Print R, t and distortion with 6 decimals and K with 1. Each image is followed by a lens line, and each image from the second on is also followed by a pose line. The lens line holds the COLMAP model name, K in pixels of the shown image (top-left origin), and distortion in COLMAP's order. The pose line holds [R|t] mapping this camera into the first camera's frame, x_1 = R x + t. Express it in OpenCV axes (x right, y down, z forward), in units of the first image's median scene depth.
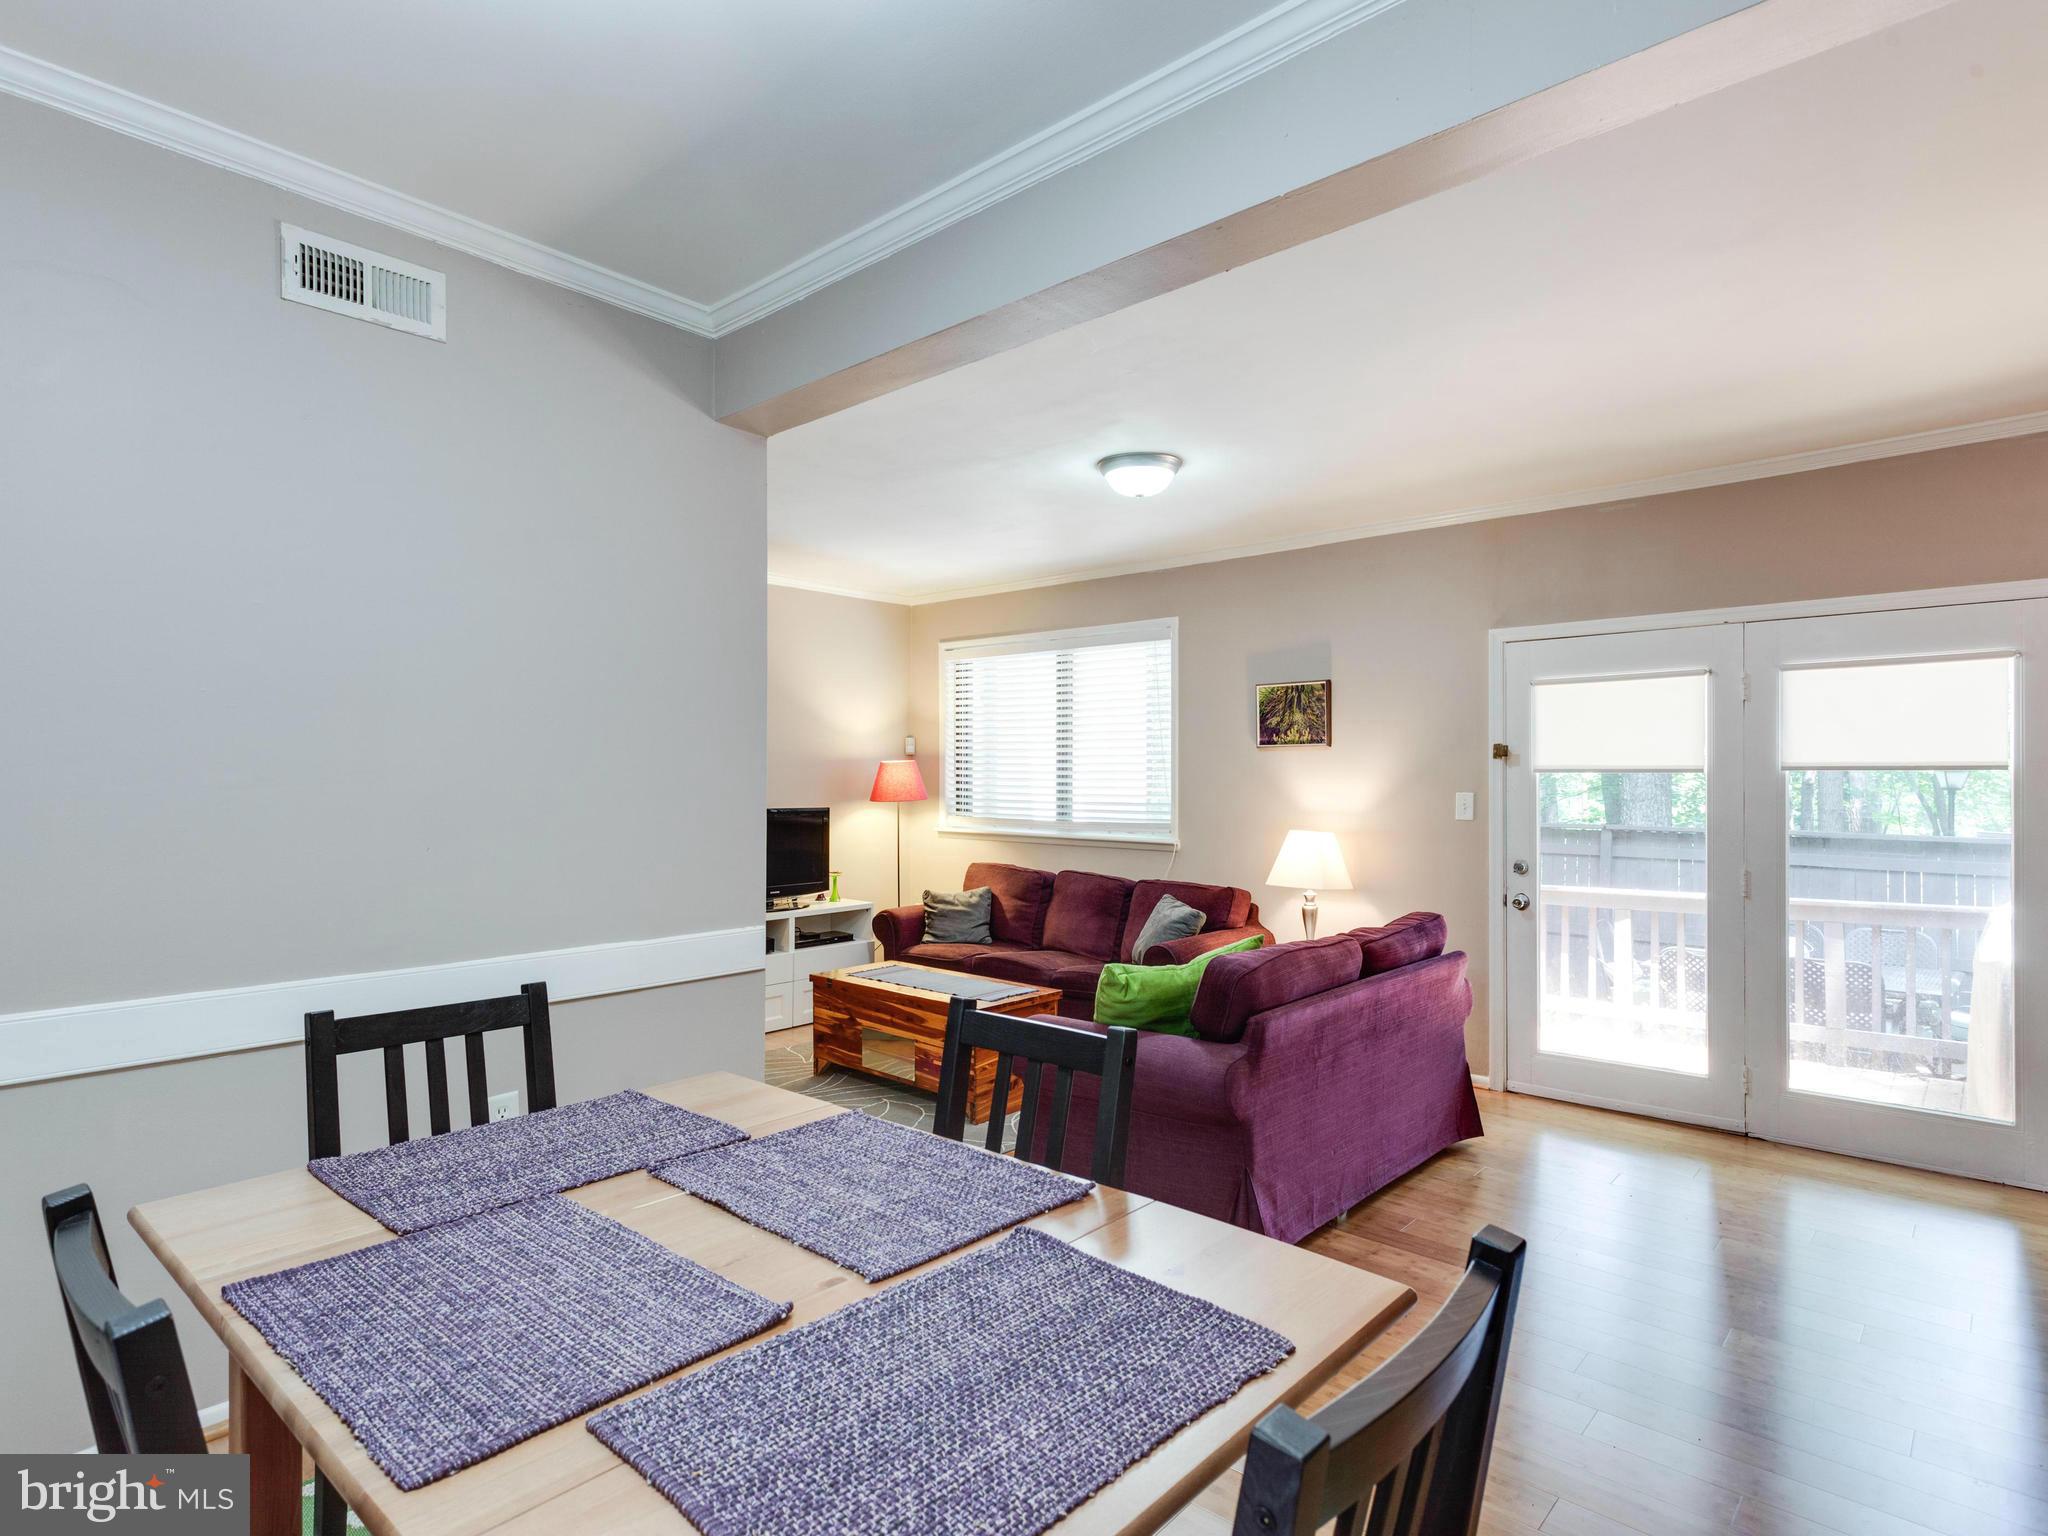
lens RADIAL K [[1091.4, 0, 1019.3], [0, 1091.4, 781.1], [0, 0, 1]] dist [-0.001135, 0.003922]
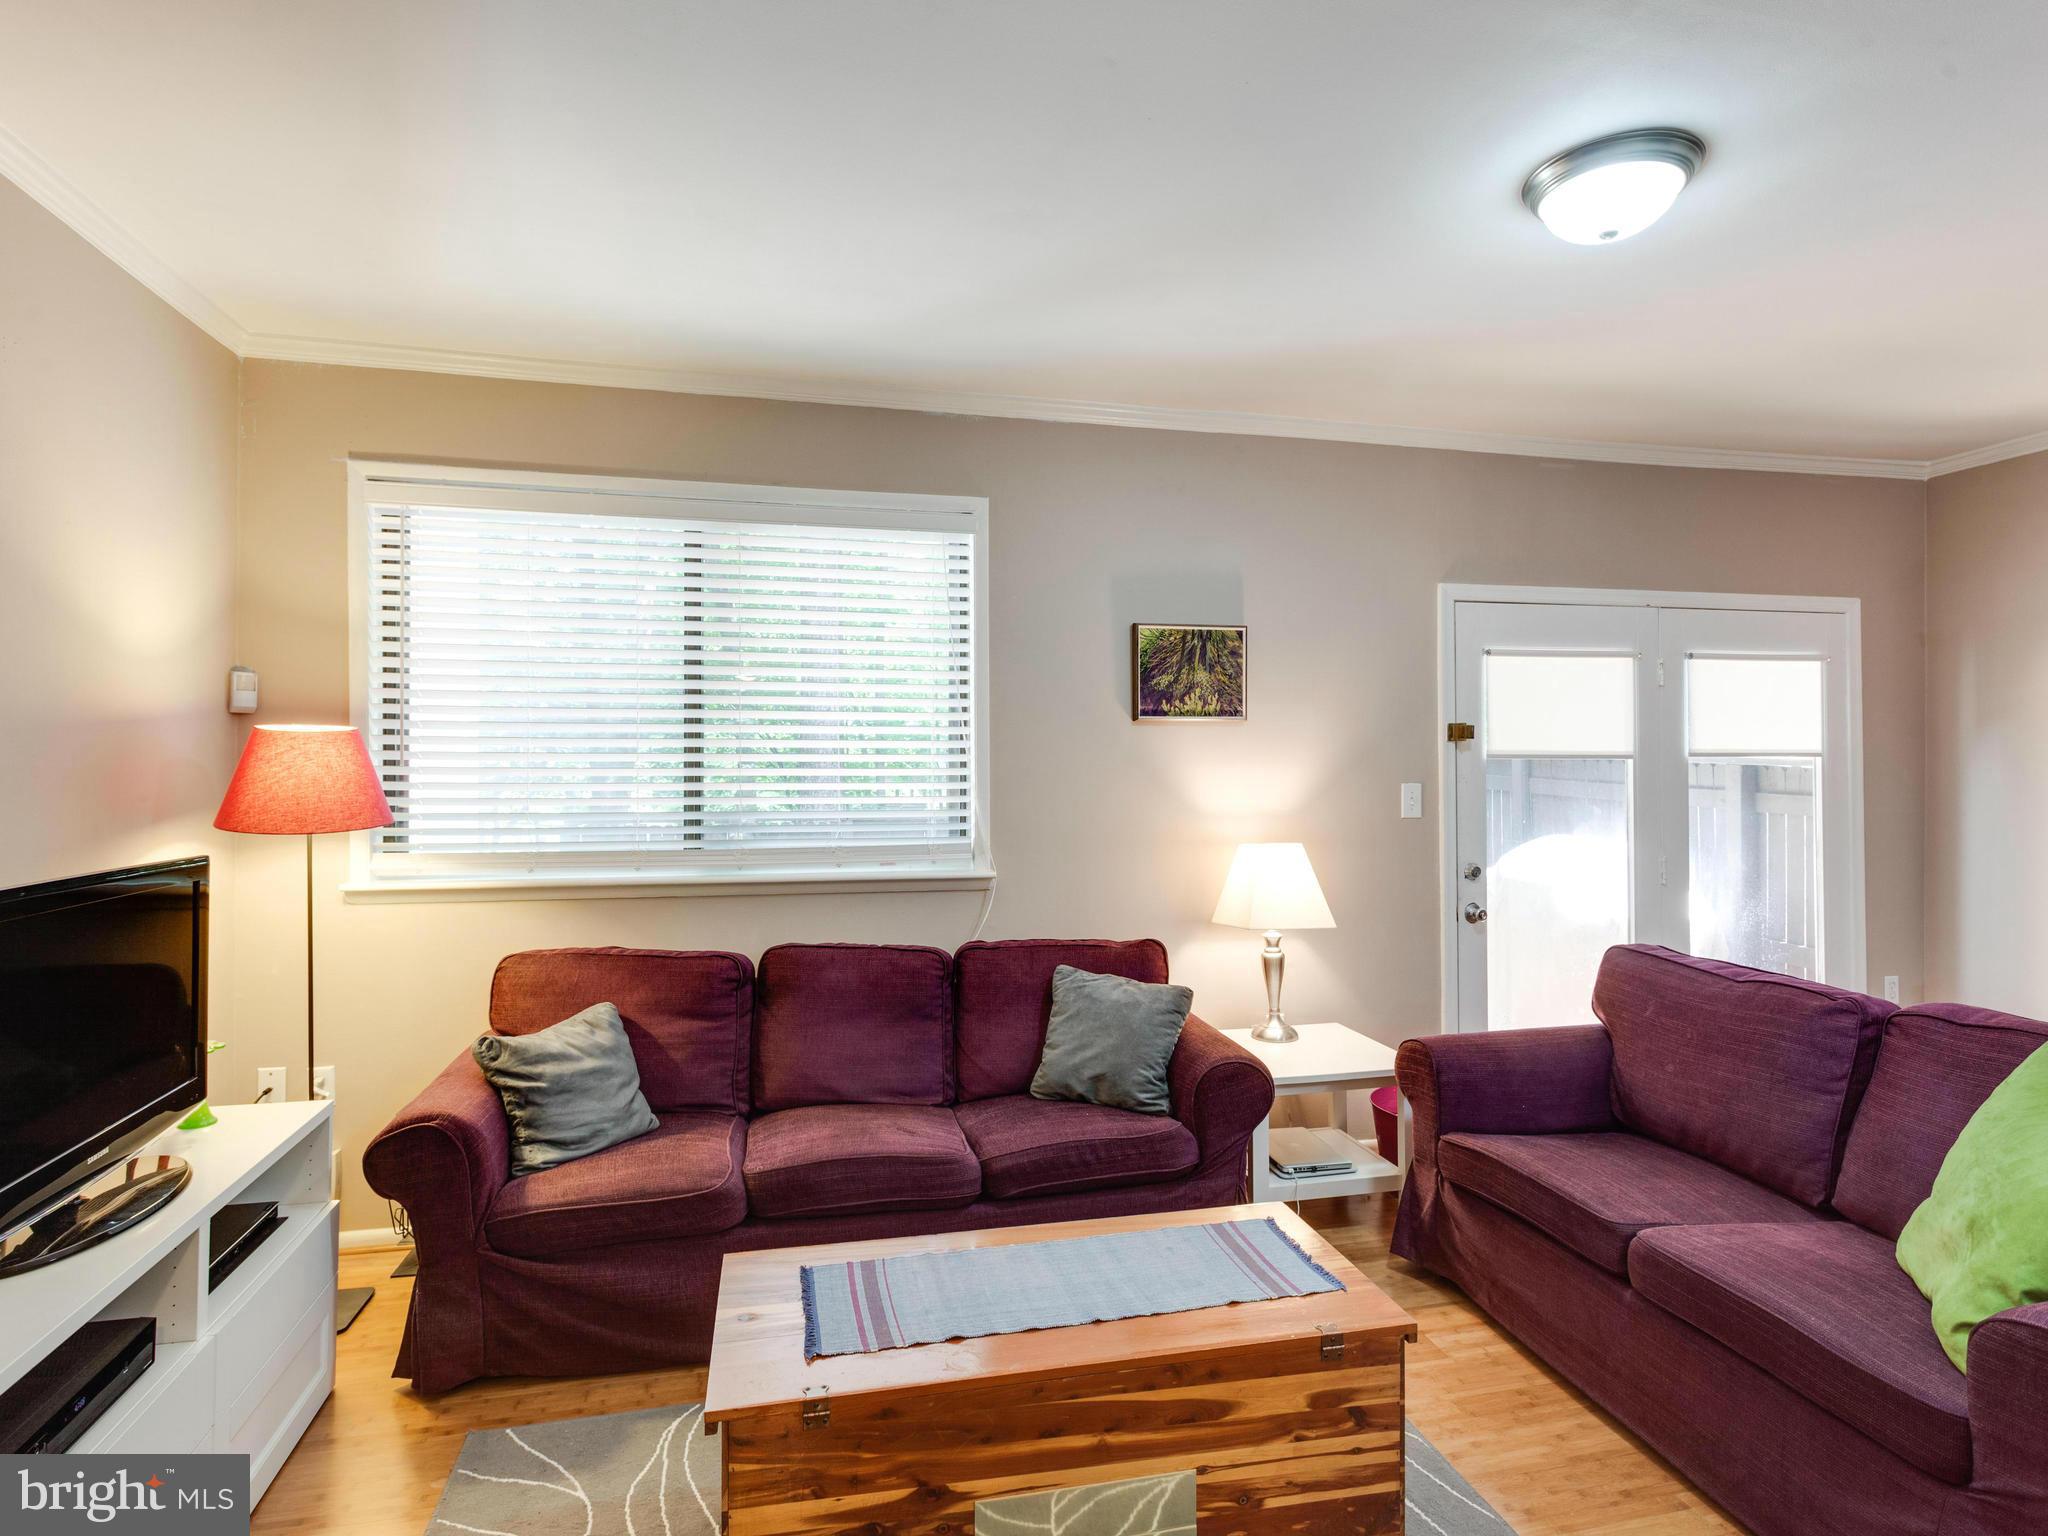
lens RADIAL K [[1091.4, 0, 1003.6], [0, 1091.4, 754.9], [0, 0, 1]] dist [-0.001135, 0.003922]
pose [[0.568668, 0.009294, 0.822514, -0.379581], [0.006696, 0.999851, -0.015928, 0.000296], [-0.822540, 0.014565, 0.568521, 0.723826]]
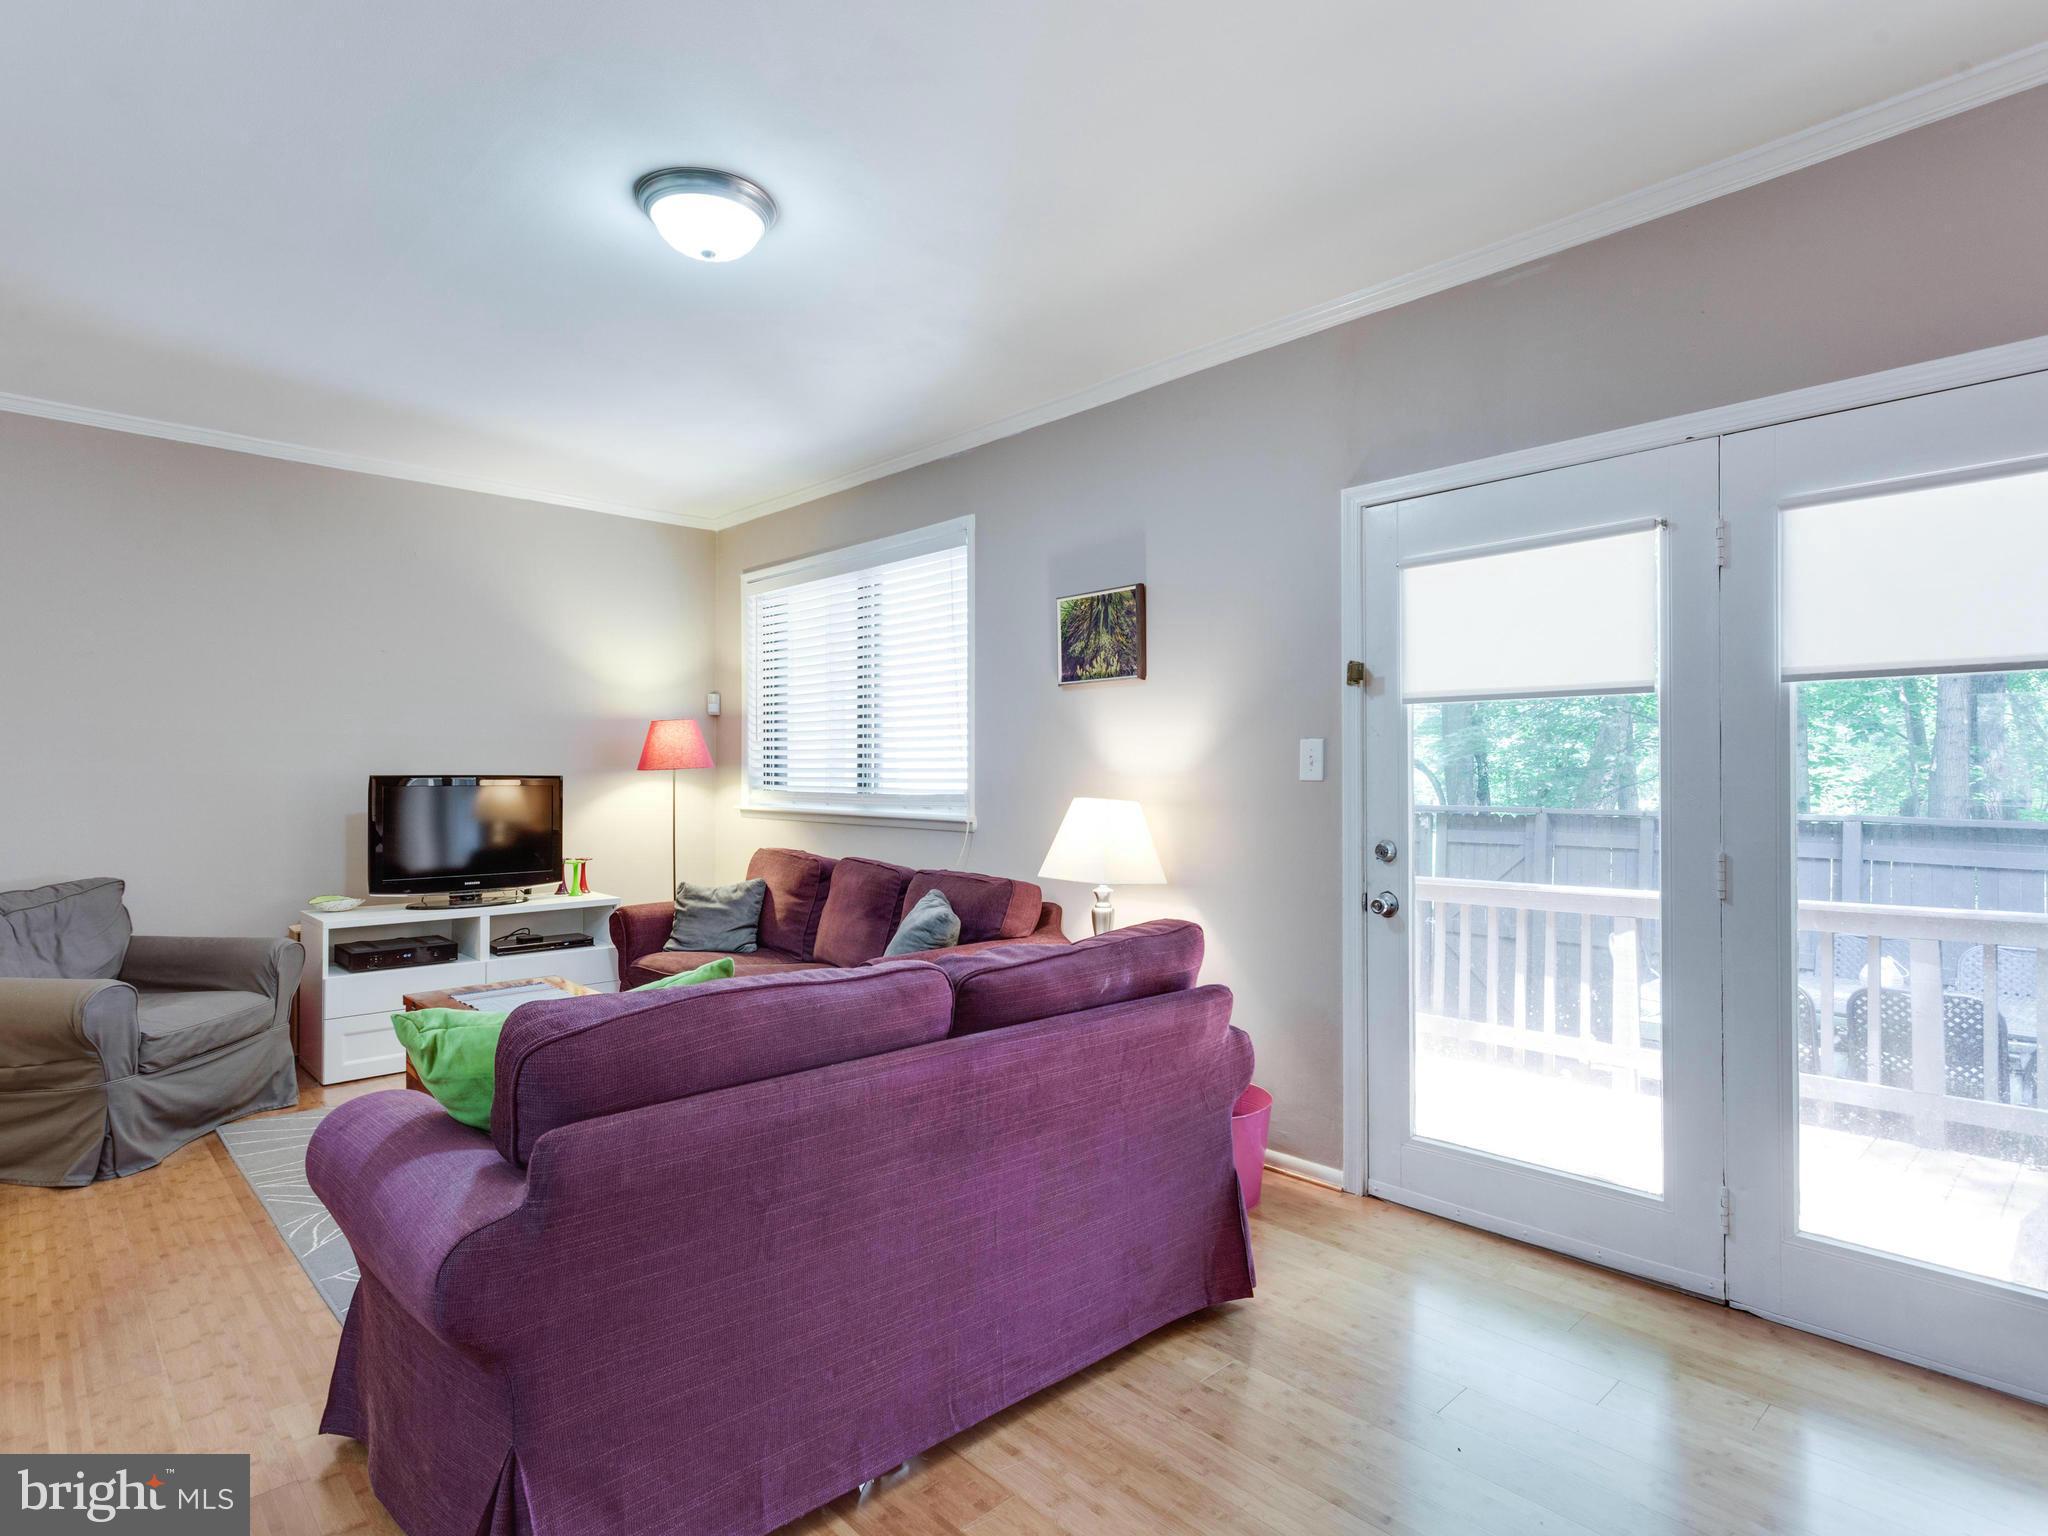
lens RADIAL K [[1091.4, 0, 1017.0], [0, 1091.4, 773.7], [0, 0, 1]] dist [-0.001135, 0.003922]
pose [[0.996695, 0.001000, -0.081234, 0.259385], [-0.001521, 0.999979, -0.006357, 0.032988], [0.081226, 0.006460, 0.996675, 0.296612]]
